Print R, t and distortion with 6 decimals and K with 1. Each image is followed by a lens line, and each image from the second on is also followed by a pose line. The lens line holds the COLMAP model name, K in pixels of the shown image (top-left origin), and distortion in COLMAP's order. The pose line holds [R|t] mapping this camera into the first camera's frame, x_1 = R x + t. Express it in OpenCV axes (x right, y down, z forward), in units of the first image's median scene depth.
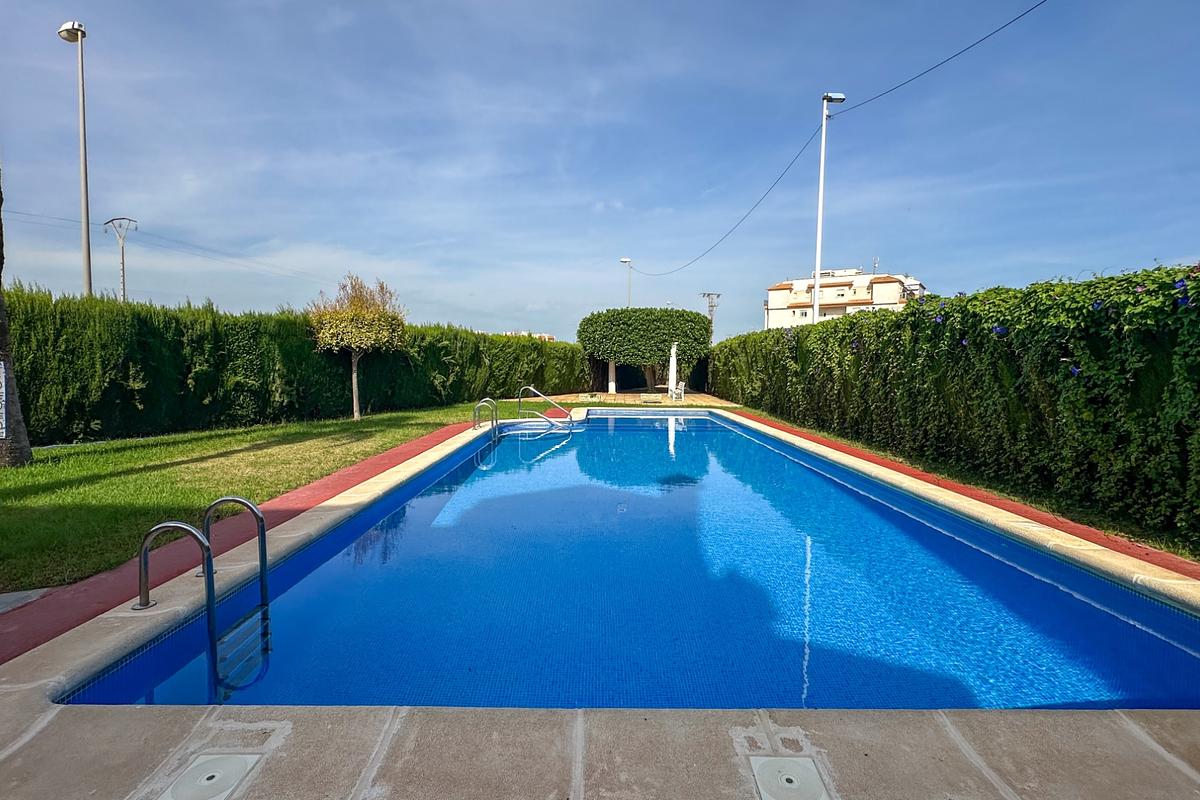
lens RADIAL K [[559.1, 0, 601.5], [0, 559.1, 398.4], [0, 0, 1]] dist [-0.001942, -0.001913]
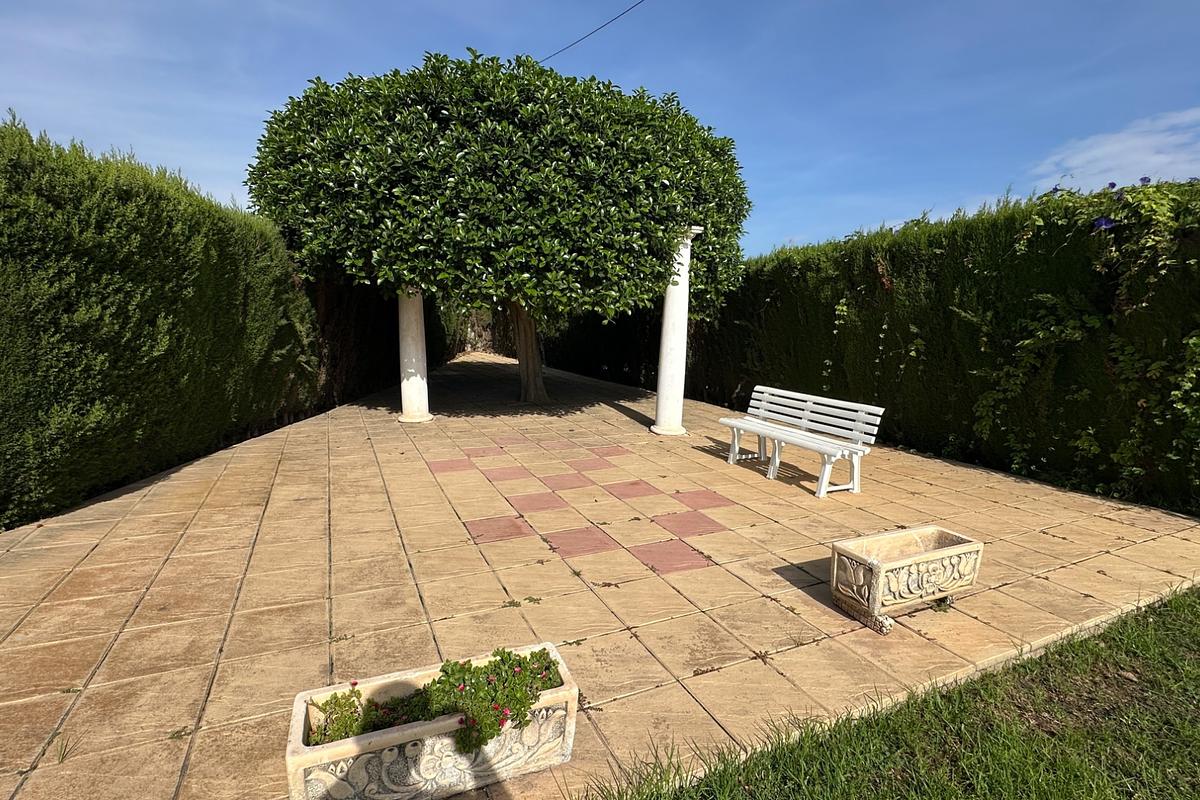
lens RADIAL K [[559.1, 0, 601.8], [0, 559.1, 394.5], [0, 0, 1]] dist [-0.001942, -0.001913]
pose [[0.886000, -0.053232, 0.460619, -0.026775], [0.010661, 0.995464, 0.094537, -0.047176], [-0.463562, -0.078849, 0.882549, 0.764053]]
